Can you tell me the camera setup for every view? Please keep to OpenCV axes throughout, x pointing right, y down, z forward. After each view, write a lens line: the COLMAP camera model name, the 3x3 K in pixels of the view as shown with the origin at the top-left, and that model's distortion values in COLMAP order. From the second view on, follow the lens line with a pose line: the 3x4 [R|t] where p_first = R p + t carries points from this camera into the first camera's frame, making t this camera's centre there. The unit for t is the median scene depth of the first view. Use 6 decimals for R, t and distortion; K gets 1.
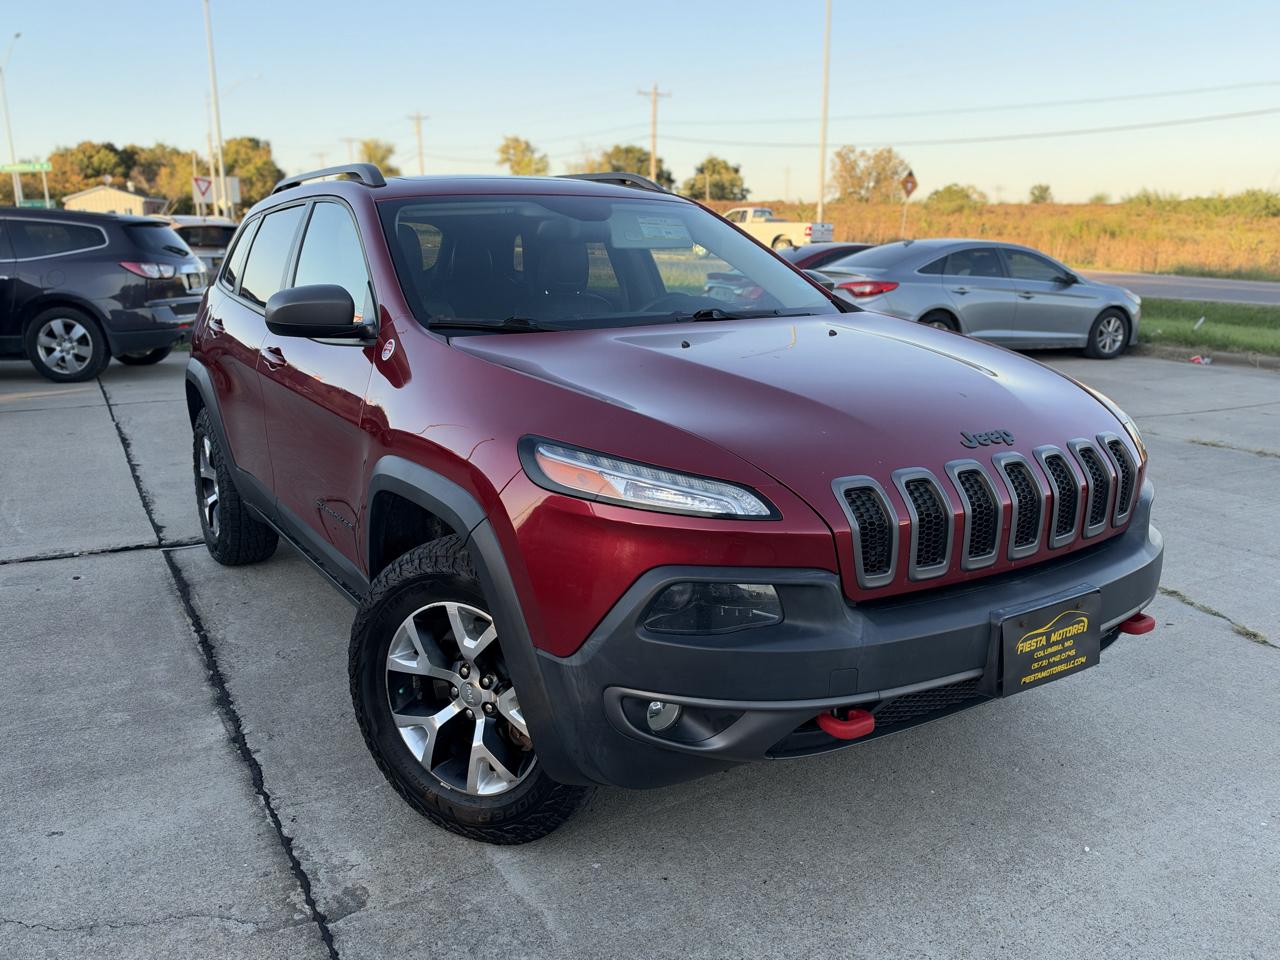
lens RADIAL K [[1032.1, 0, 643.2], [0, 1032.1, 482.1], [0, 0, 1]] dist [0.008122, -0.037521]
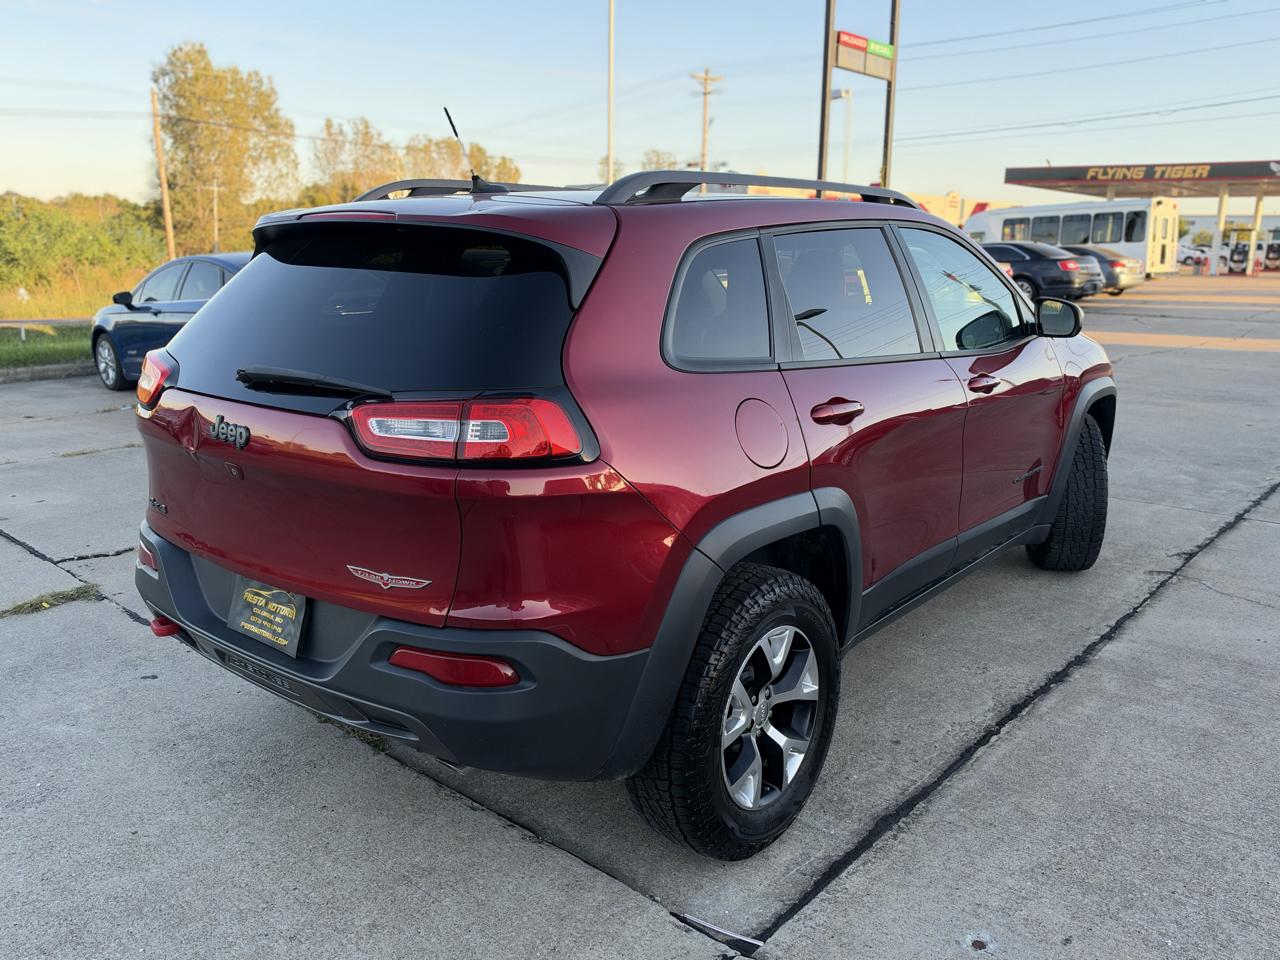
lens RADIAL K [[1032.1, 0, 640.9], [0, 1032.1, 477.6], [0, 0, 1]] dist [0.008122, -0.037521]
pose [[-0.324577, -0.210942, 0.922038, -1.235306], [0.215634, 0.932642, 0.289276, -0.411528], [-0.920952, 0.292715, -0.257228, 1.639531]]
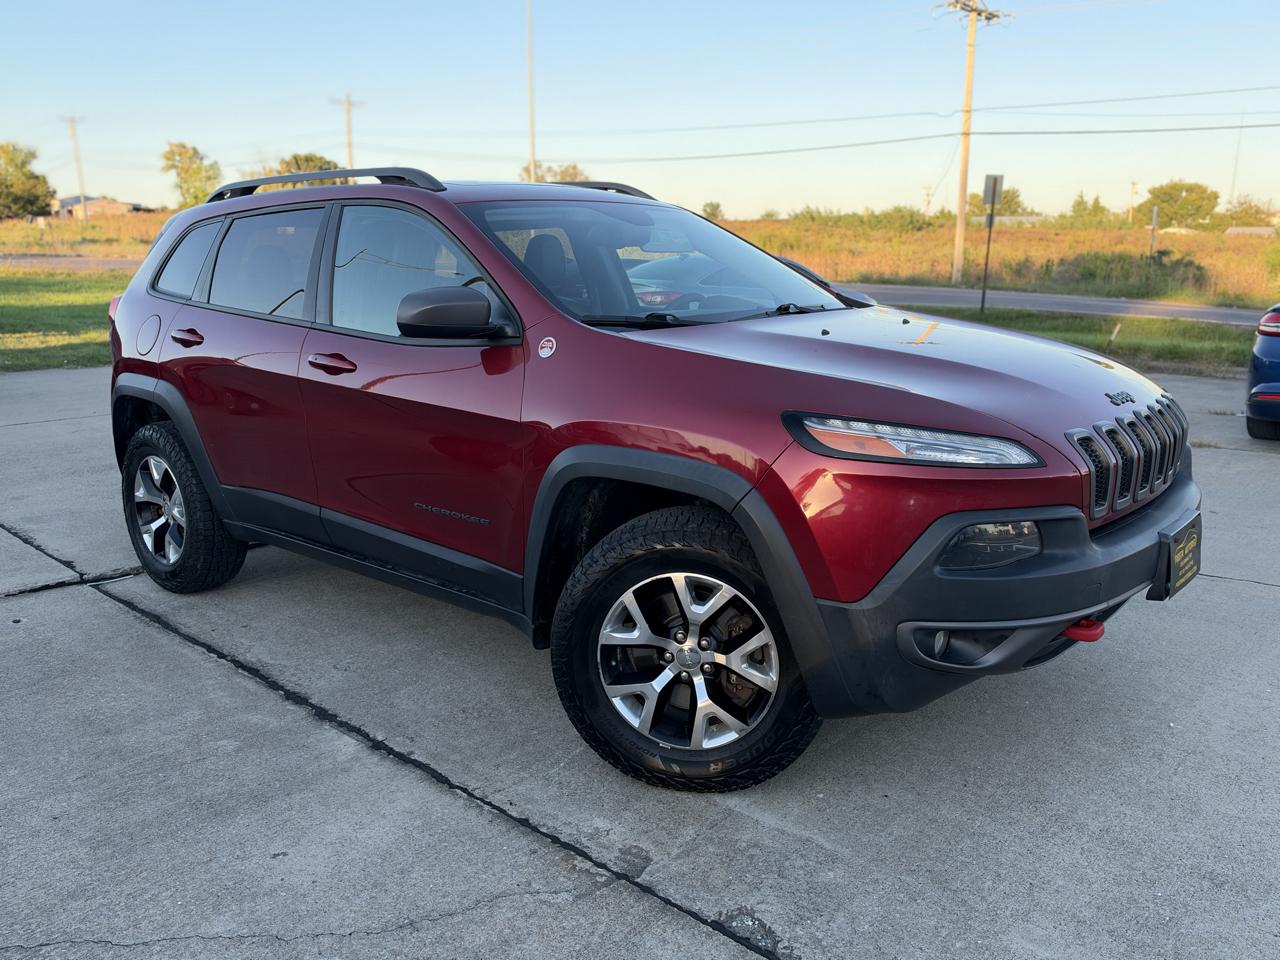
lens RADIAL K [[1032.1, 0, 643.8], [0, 1032.1, 478.6], [0, 0, 1]] dist [0.008122, -0.037521]
pose [[0.956540, -0.062670, 0.284788, -0.369450], [0.066909, 0.997746, -0.005169, 0.013872], [-0.283822, 0.023999, 0.958577, -0.022205]]
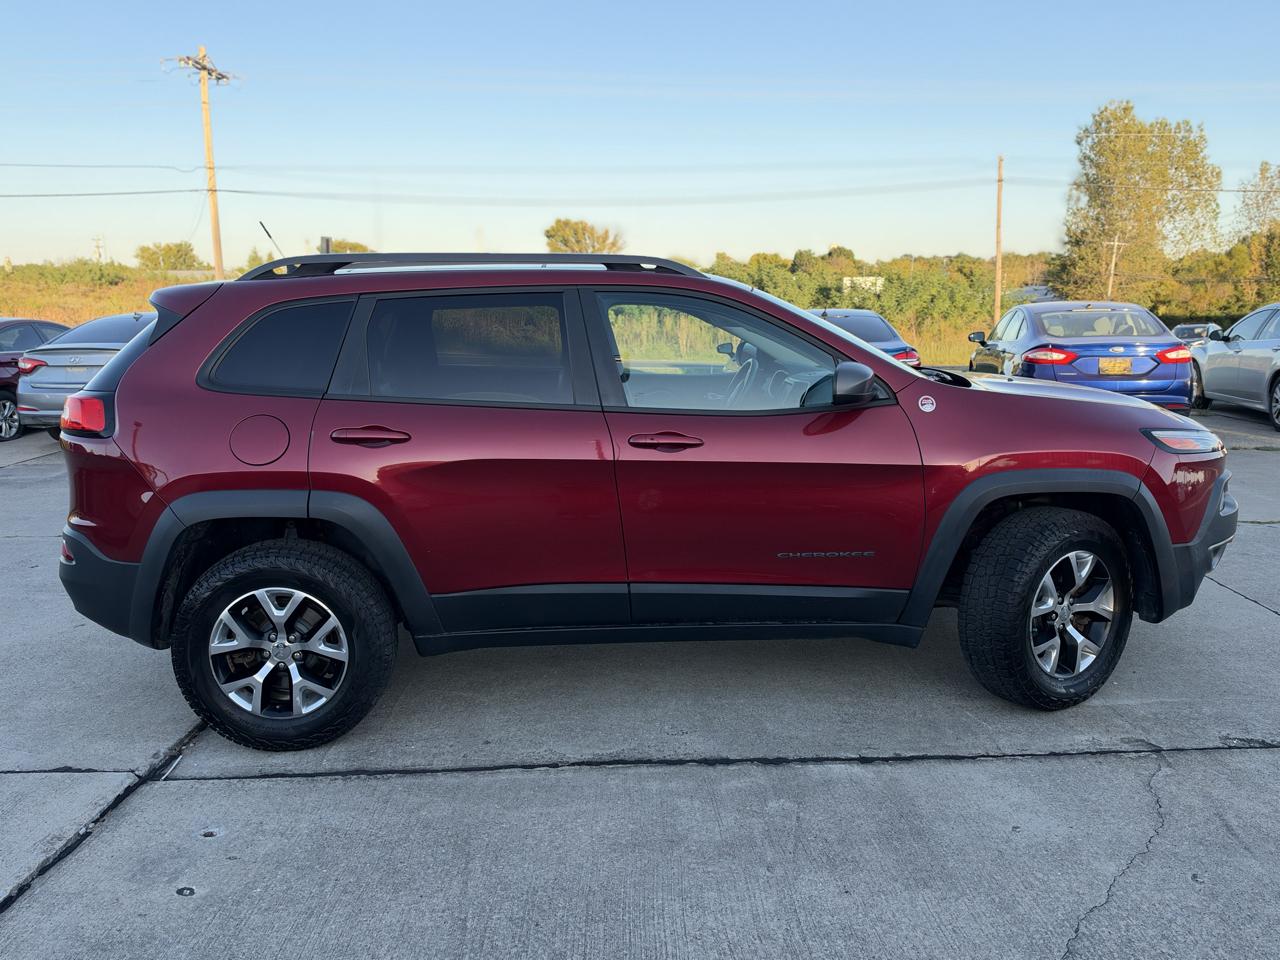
lens RADIAL K [[1032.1, 0, 636.4], [0, 1032.1, 469.3], [0, 0, 1]] dist [0.008122, -0.037521]
pose [[0.491949, -0.145427, 0.858392, -1.285465], [0.208788, 0.976886, 0.045844, -0.150002], [-0.845218, 0.156669, 0.510942, 0.519891]]
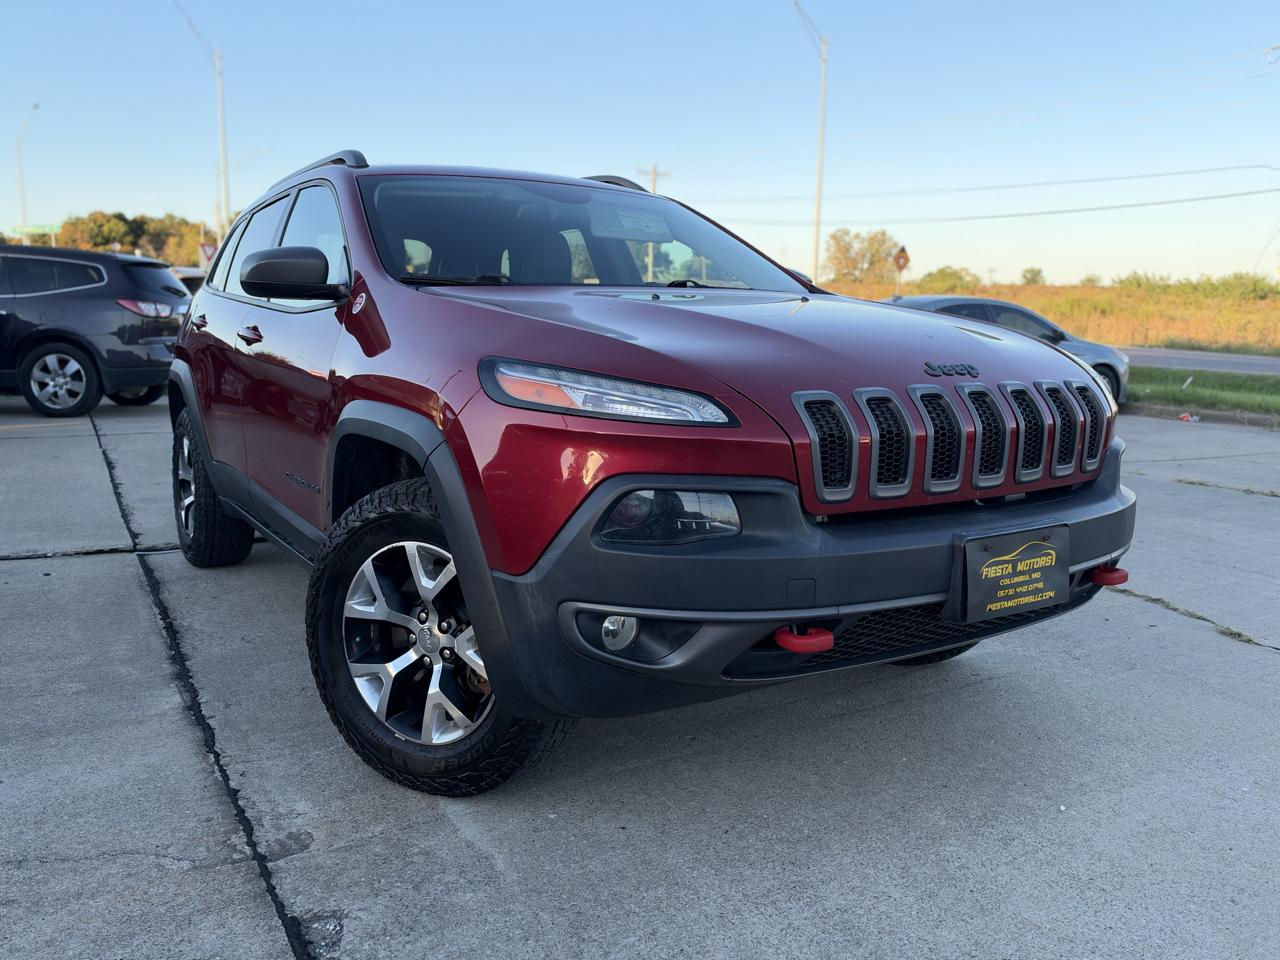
lens RADIAL K [[1032.1, 0, 639.7], [0, 1032.1, 476.4], [0, 0, 1]] dist [0.008122, -0.037521]
pose [[0.999880, 0.015485, 0.000356, 0.021613], [-0.015411, 0.996884, -0.077368, 0.089747], [-0.001553, 0.077353, 0.997003, 0.011197]]
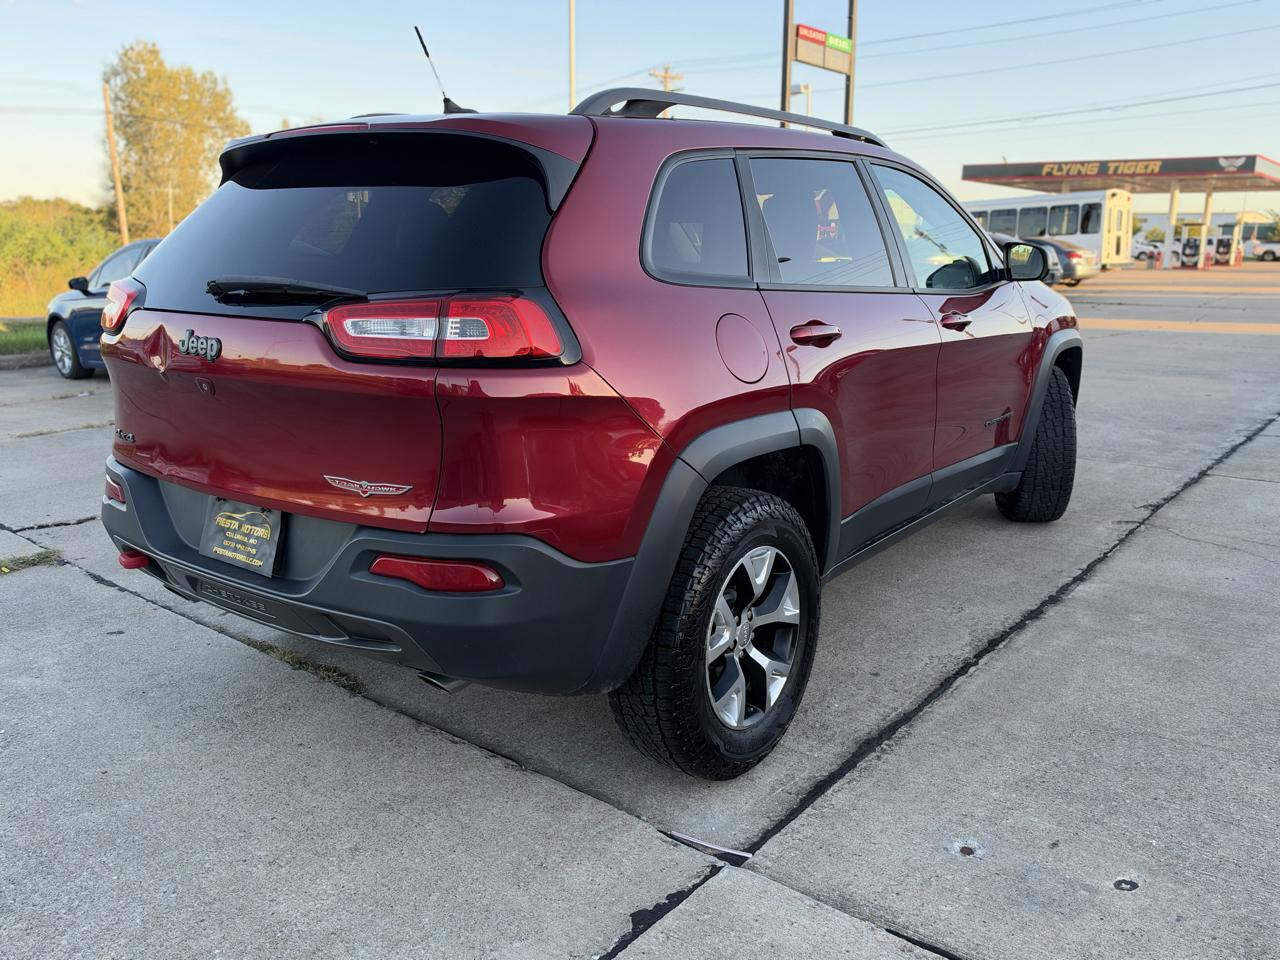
lens RADIAL K [[1032.1, 0, 642.7], [0, 1032.1, 477.5], [0, 0, 1]] dist [0.008122, -0.037521]
pose [[-0.360141, -0.204330, 0.910246, -1.238179], [0.218791, 0.930005, 0.295331, -0.355506], [-0.906879, 0.305515, -0.290228, 1.665953]]
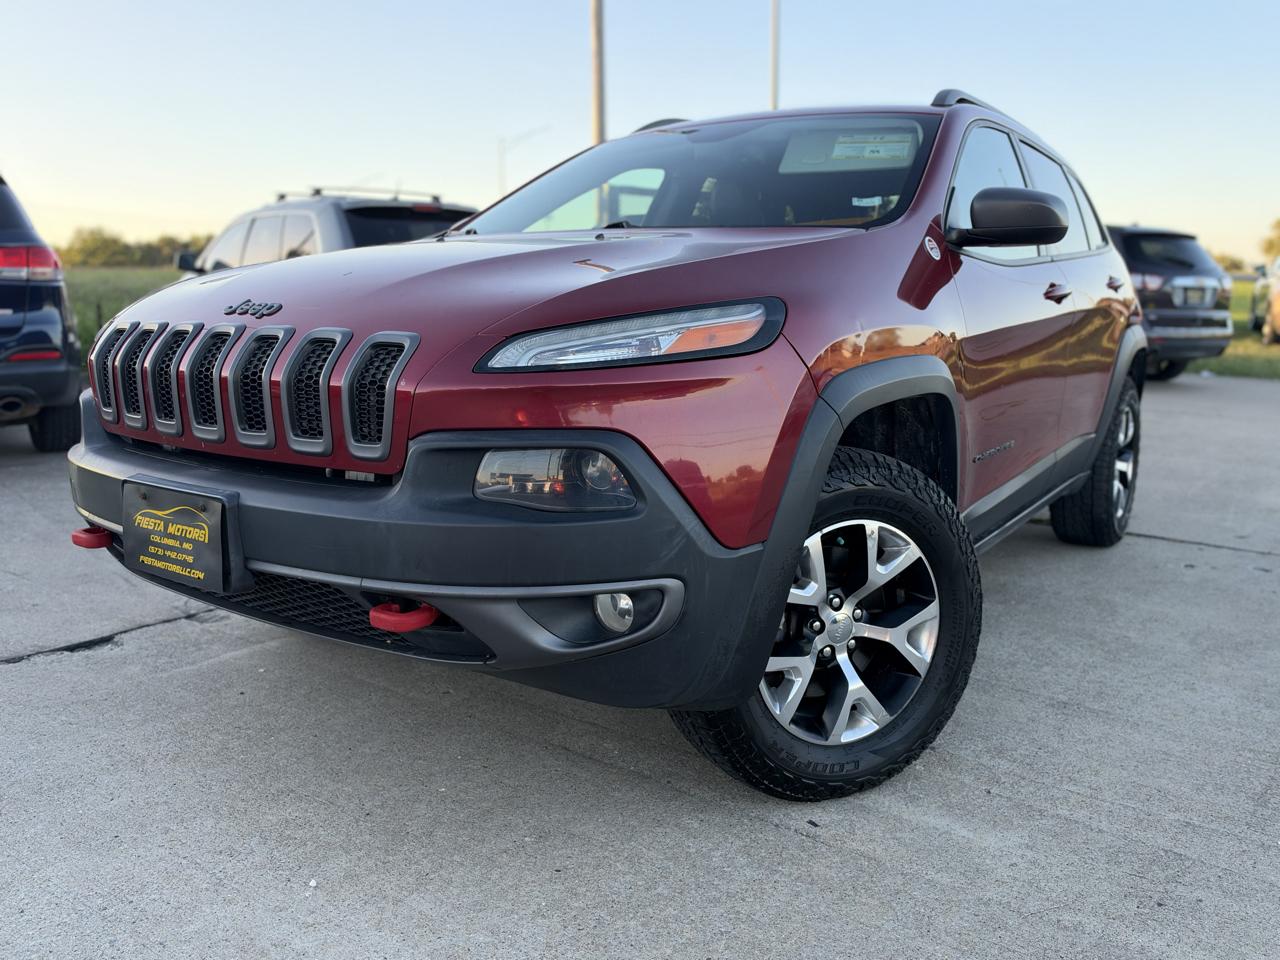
lens RADIAL K [[1032.1, 0, 648.8], [0, 1032.1, 481.4], [0, 0, 1]] dist [0.008122, -0.037521]
pose [[0.394637, 0.179582, -0.901117, 0.823654], [-0.217430, 0.971112, 0.098310, -0.039351], [0.892741, 0.157133, 0.422283, 0.603178]]
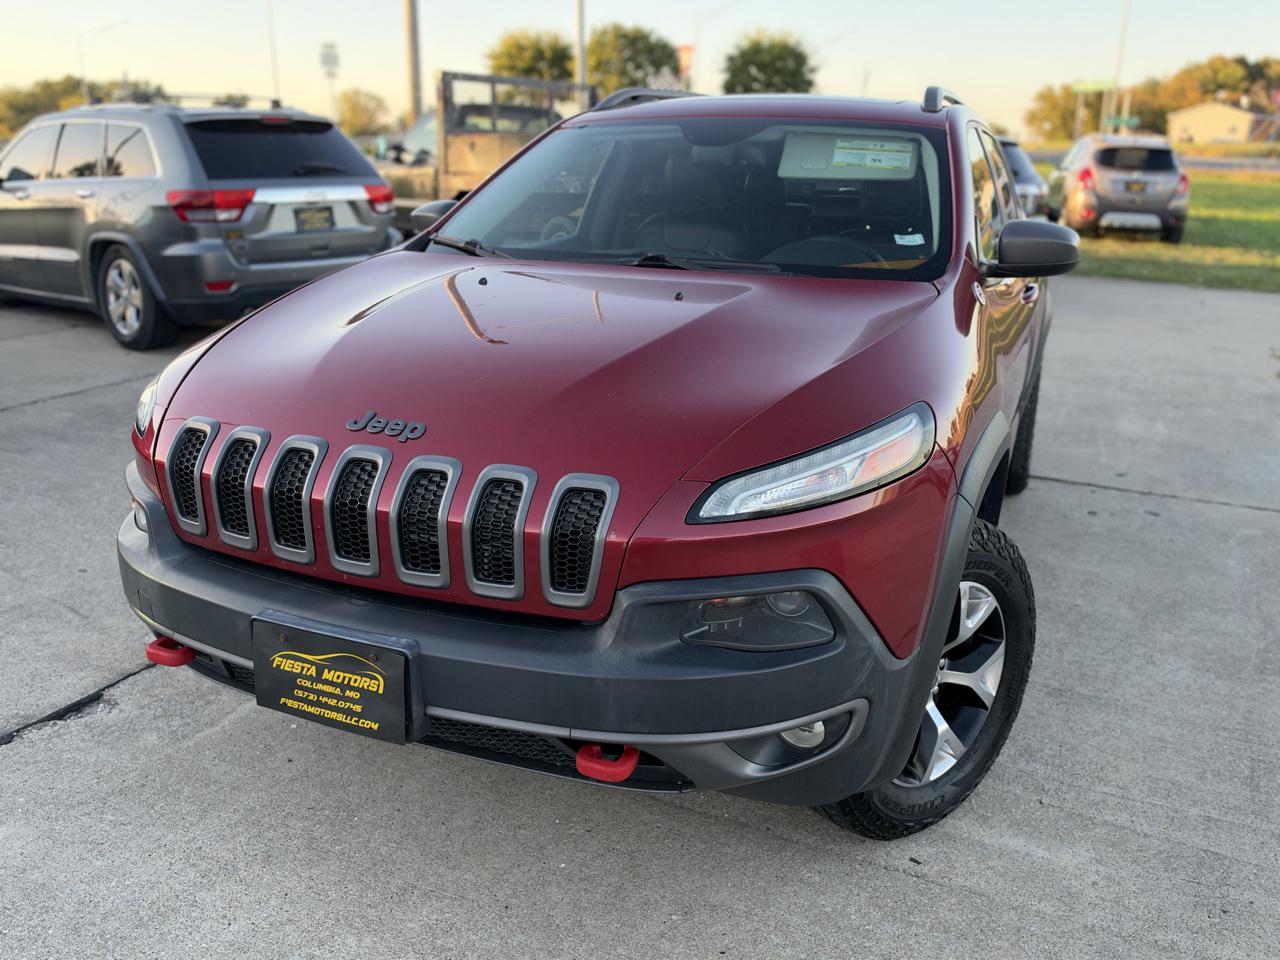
lens RADIAL K [[1032.1, 0, 652.6], [0, 1032.1, 477.5], [0, 0, 1]] dist [0.008122, -0.037521]
pose [[0.568933, 0.263600, -0.778993, 0.704191], [-0.208411, 0.962530, 0.173494, -0.122754], [0.795538, 0.063644, 0.602552, 0.427025]]
